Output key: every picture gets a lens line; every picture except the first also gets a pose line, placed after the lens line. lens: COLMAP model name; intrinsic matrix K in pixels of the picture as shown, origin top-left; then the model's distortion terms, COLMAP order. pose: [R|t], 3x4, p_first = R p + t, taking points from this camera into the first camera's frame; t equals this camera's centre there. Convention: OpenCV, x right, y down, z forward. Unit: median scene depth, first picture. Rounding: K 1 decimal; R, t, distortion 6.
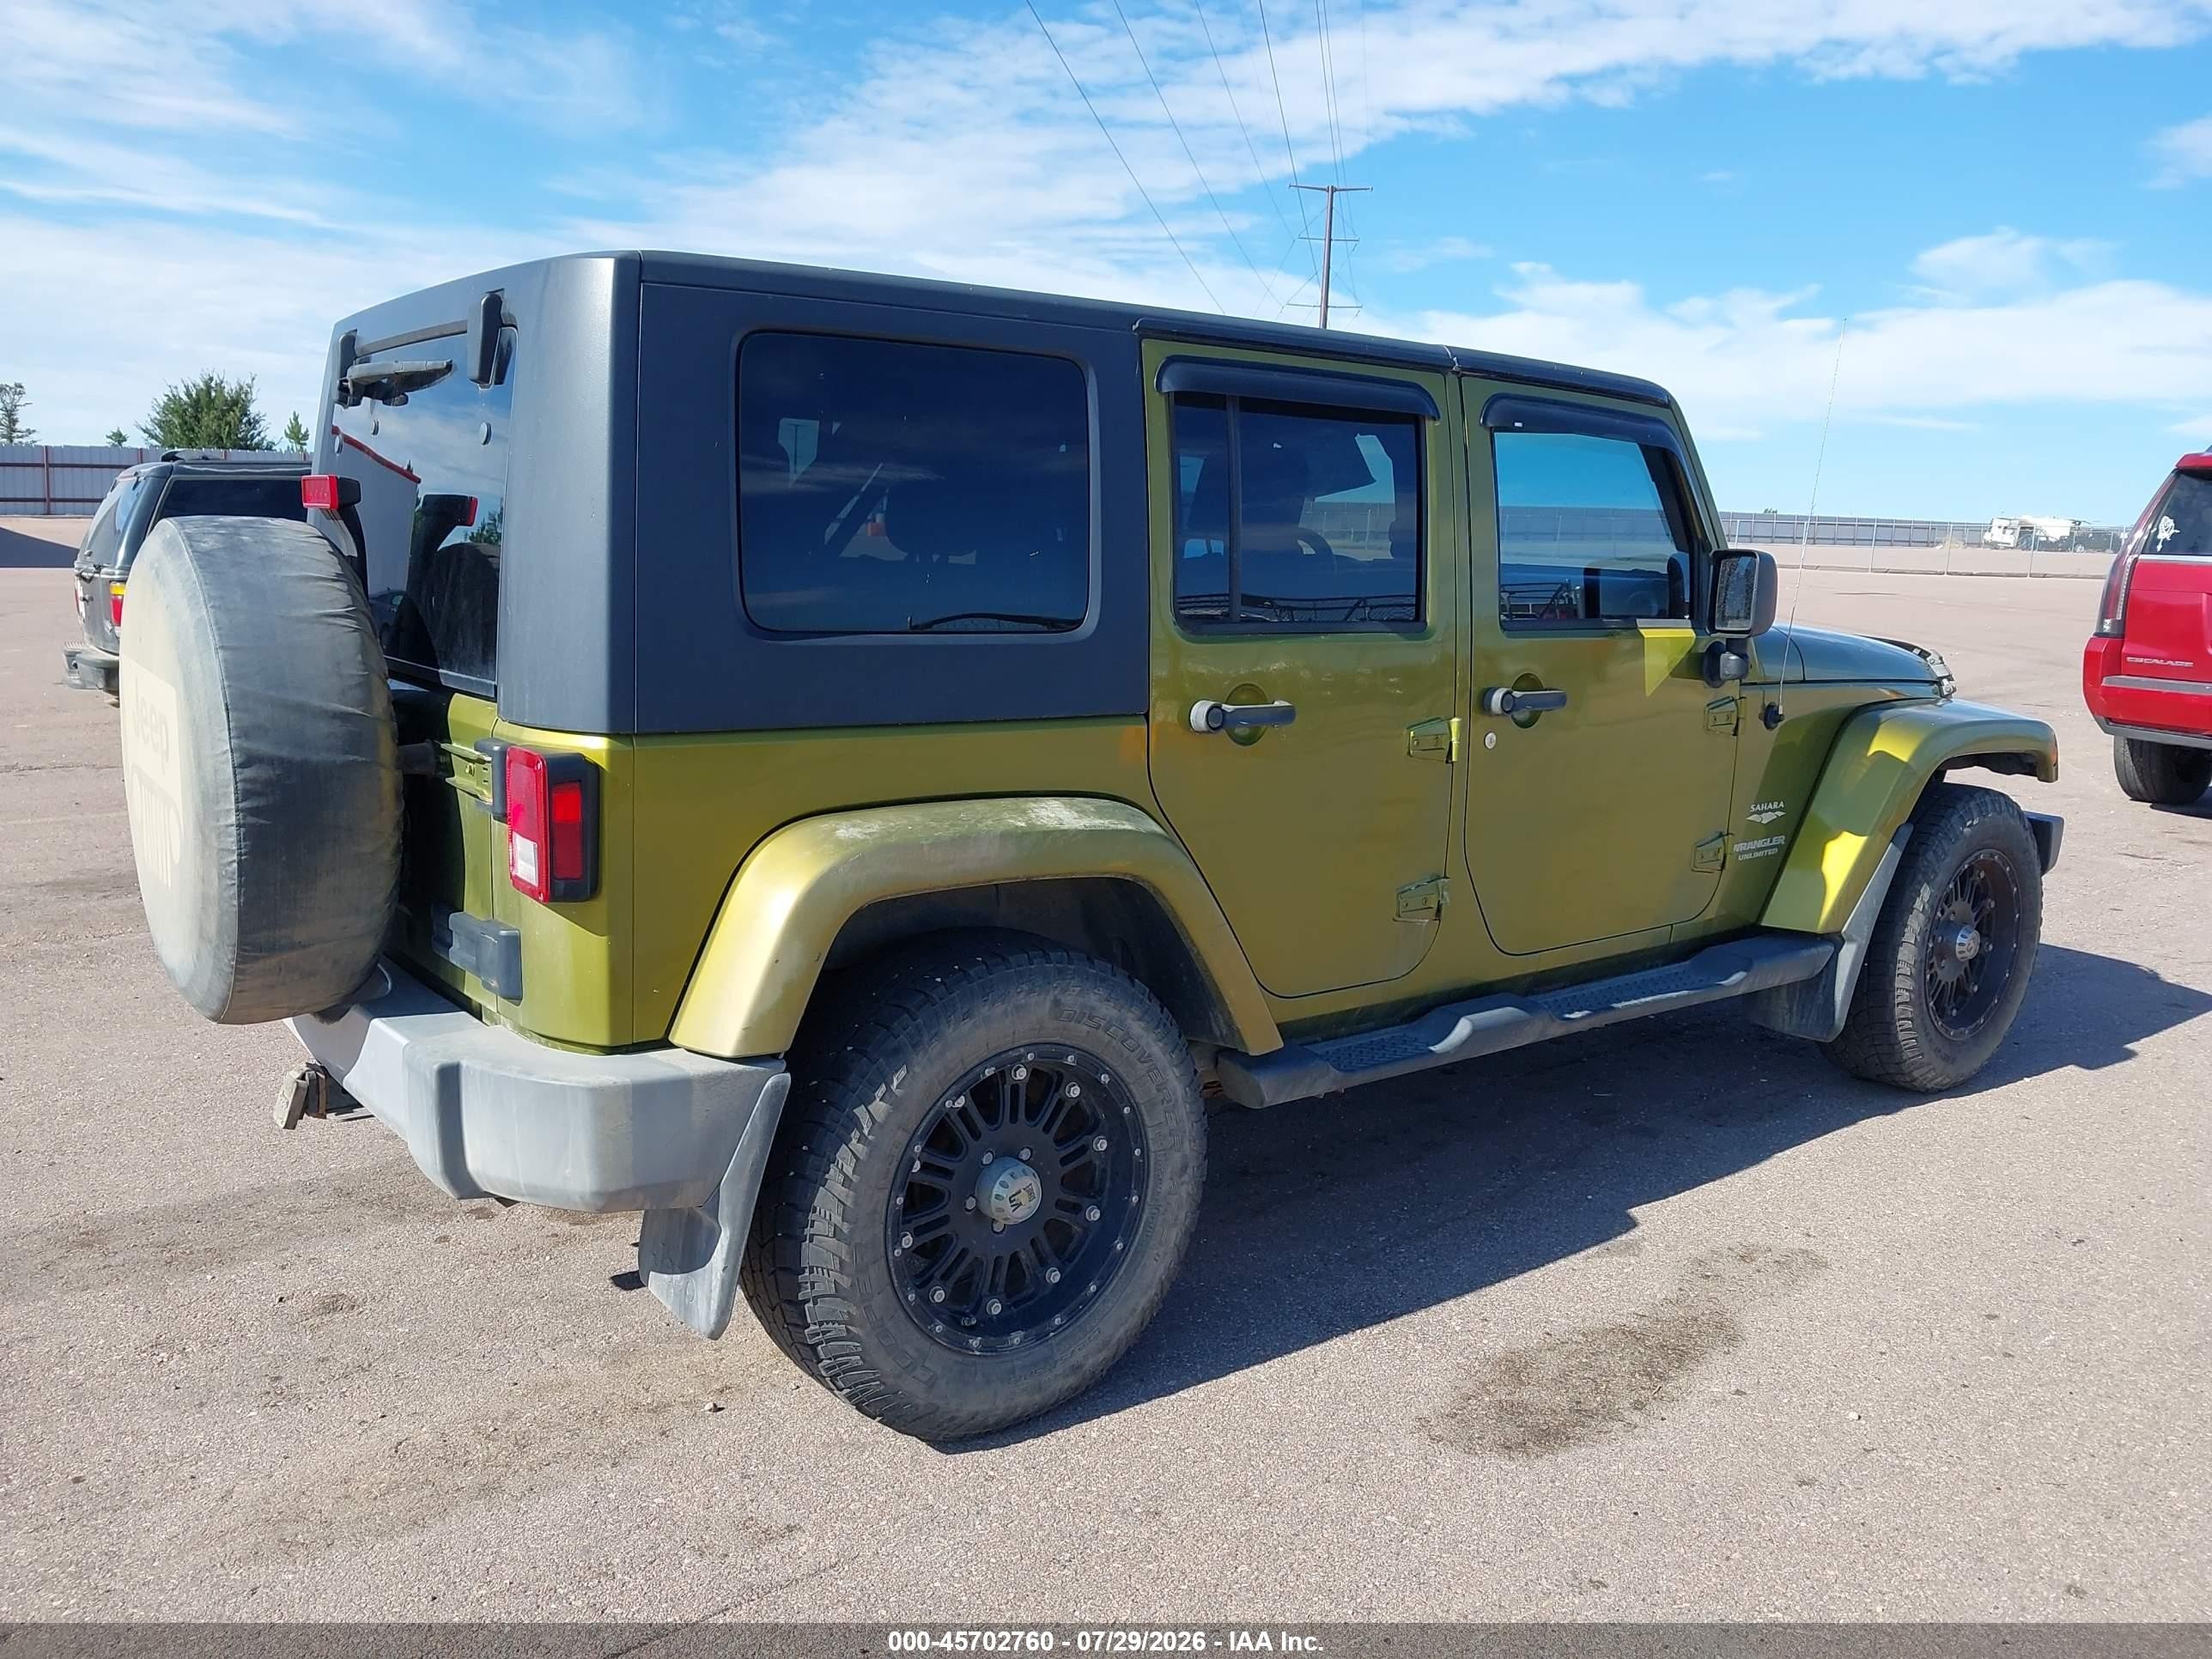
lens RADIAL K [[1769.8, 0, 1100.9], [0, 1769.8, 820.9], [0, 0, 1]] dist [0.026576, -0.031930]
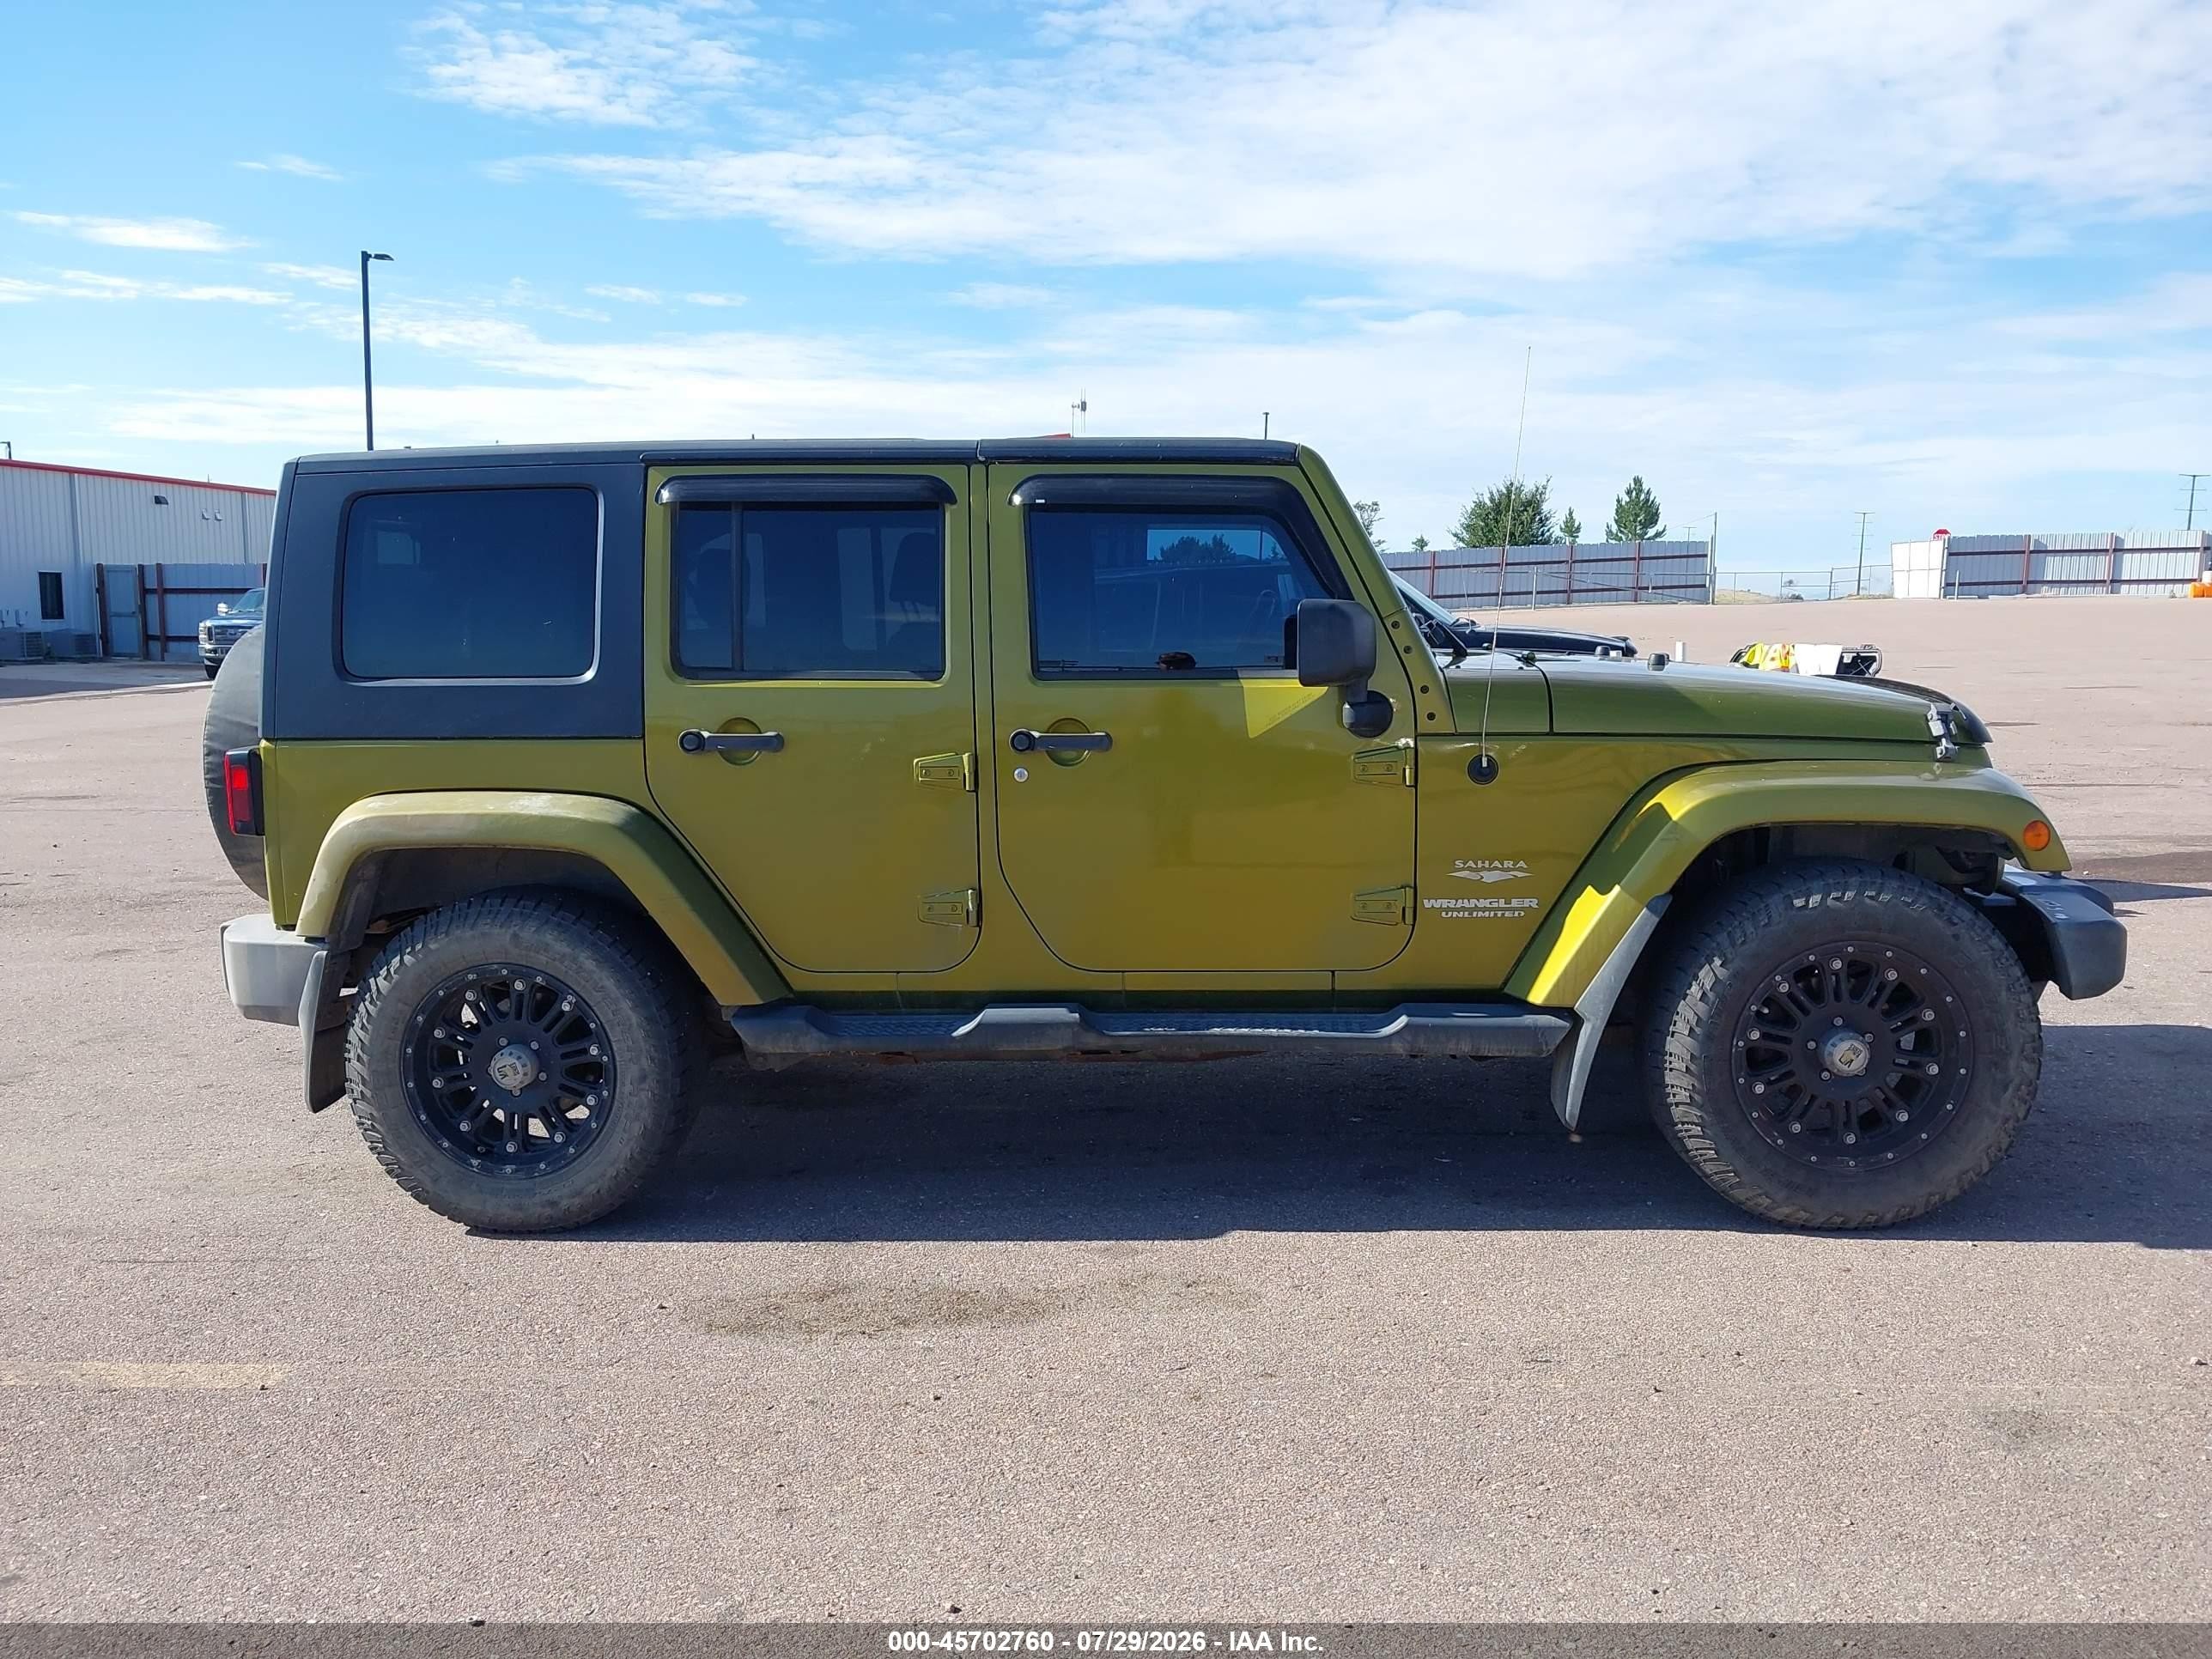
lens RADIAL K [[1769.8, 0, 1096.9], [0, 1769.8, 831.0], [0, 0, 1]] dist [0.026576, -0.031930]
pose [[0.744651, 0.047242, -0.665780, 1.172417], [-0.073272, 0.997249, -0.011190, -0.000422], [0.663420, 0.057116, 0.746064, 0.212163]]
